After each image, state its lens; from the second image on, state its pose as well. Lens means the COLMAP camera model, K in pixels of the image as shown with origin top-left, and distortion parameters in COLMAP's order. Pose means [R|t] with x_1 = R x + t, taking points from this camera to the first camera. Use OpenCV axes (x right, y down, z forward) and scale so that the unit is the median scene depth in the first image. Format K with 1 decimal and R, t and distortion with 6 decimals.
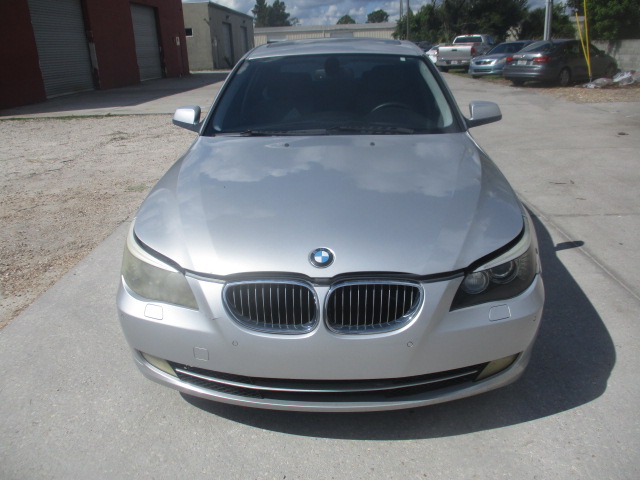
lens RADIAL K [[535.2, 0, 316.1], [0, 535.2, 244.2], [0, 0, 1]] dist [-0.031110, 0.010848]
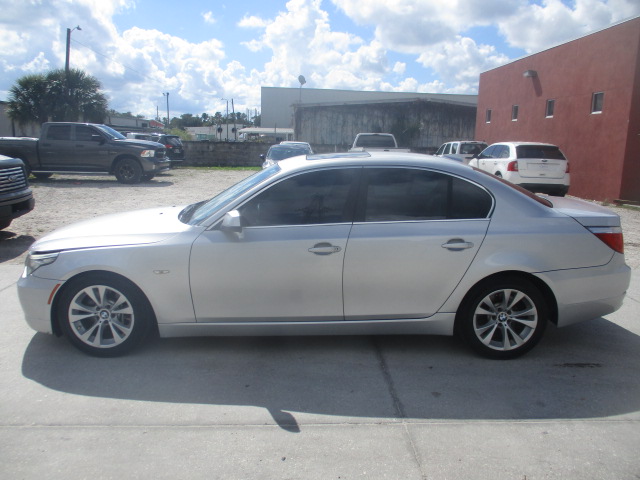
lens RADIAL K [[529.6, 0, 319.7], [0, 529.6, 259.7], [0, 0, 1]] dist [-0.039585, 0.010796]
pose [[0.074949, 0.259584, -0.962808, 0.982380], [-0.374614, 0.902132, 0.214063, -0.333822], [0.924147, 0.344637, 0.164858, 0.707753]]
